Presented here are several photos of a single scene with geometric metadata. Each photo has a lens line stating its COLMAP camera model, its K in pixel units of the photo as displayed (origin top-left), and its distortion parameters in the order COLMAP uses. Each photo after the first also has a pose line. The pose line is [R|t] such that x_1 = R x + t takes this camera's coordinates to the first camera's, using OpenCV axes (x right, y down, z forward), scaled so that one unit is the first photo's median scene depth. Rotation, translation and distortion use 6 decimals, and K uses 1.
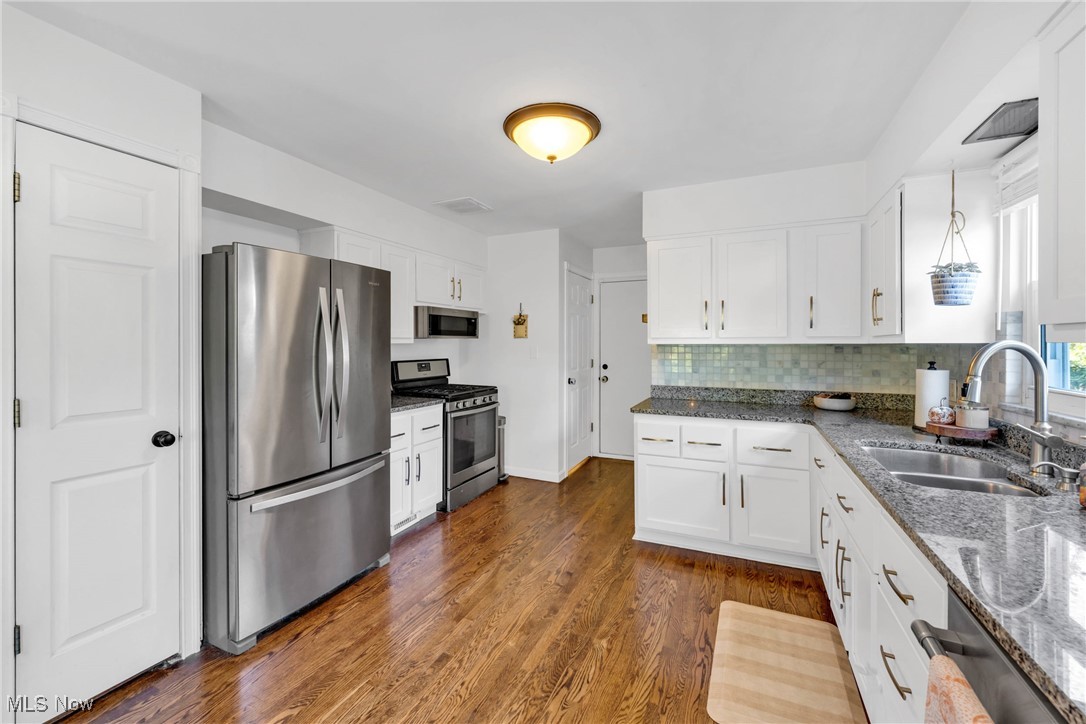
lens RADIAL K [[448.9, 0, 536.8], [0, 448.9, 339.2], [0, 0, 1]] dist [0.002583, -0.001629]
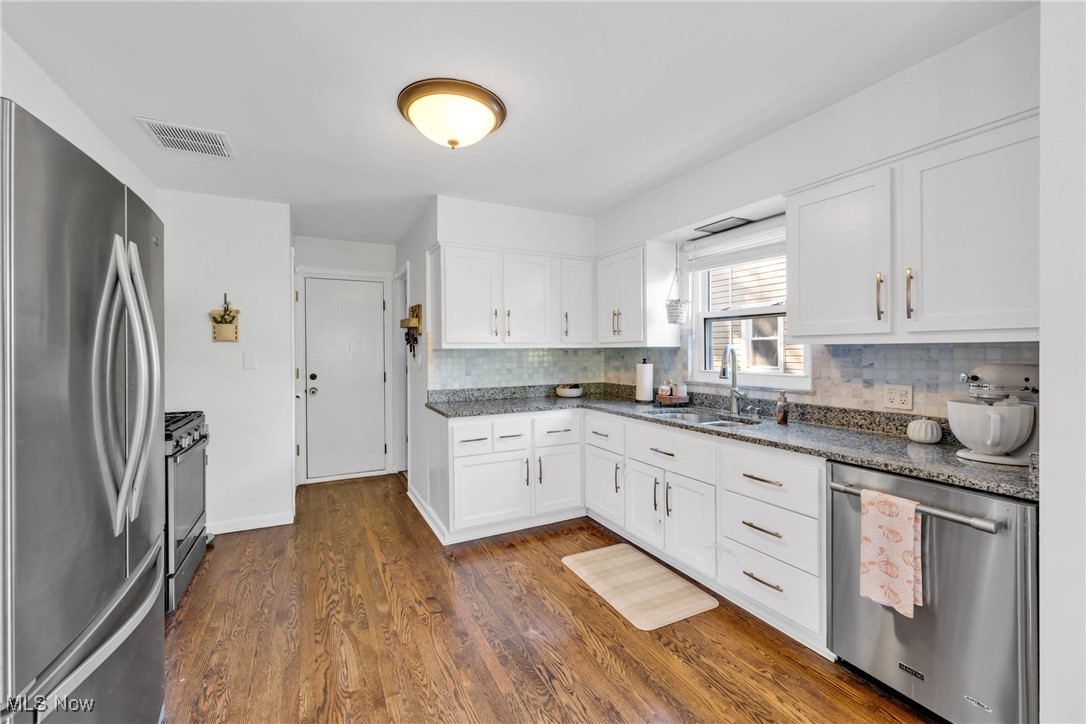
lens RADIAL K [[448.9, 0, 547.6], [0, 448.9, 350.6], [0, 0, 1]] dist [0.002583, -0.001629]
pose [[0.620800, -0.003433, 0.783962, -0.473254], [-0.002374, 0.999978, 0.006258, 0.010630], [-0.783966, -0.005747, 0.620778, 0.238941]]
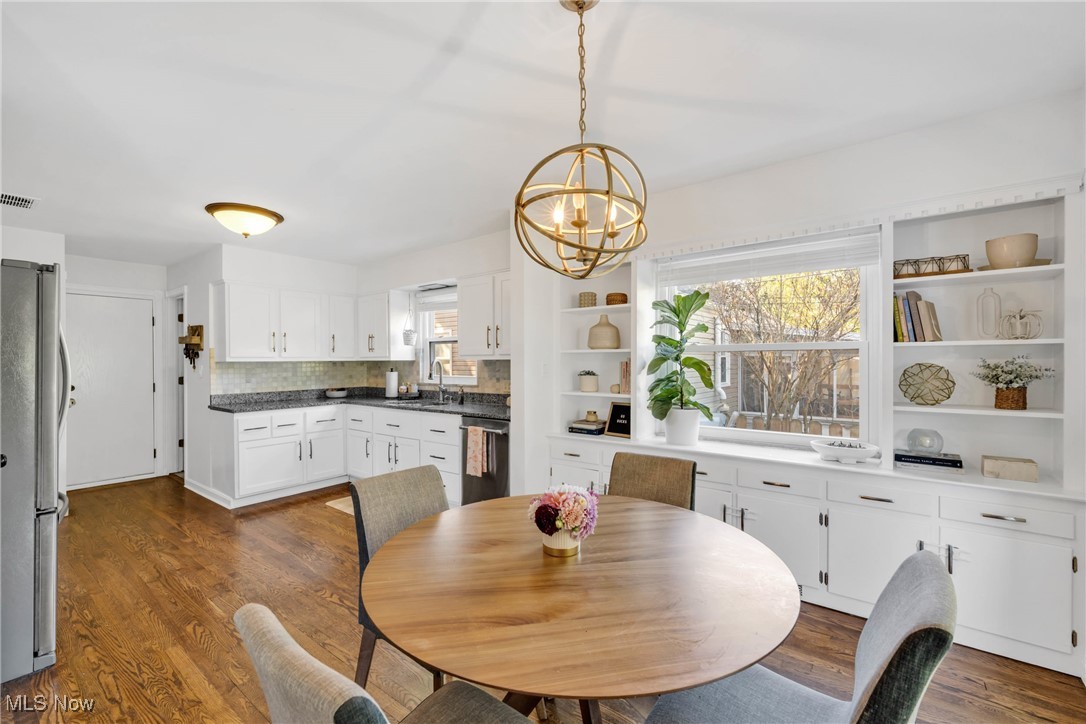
lens RADIAL K [[448.9, 0, 535.0], [0, 448.9, 360.8], [0, 0, 1]] dist [0.002583, -0.001629]
pose [[0.243134, -0.002352, 0.969990, -0.964763], [-0.003199, 0.999990, 0.003227, 0.001851], [-0.969988, -0.003887, 0.243124, -0.218183]]
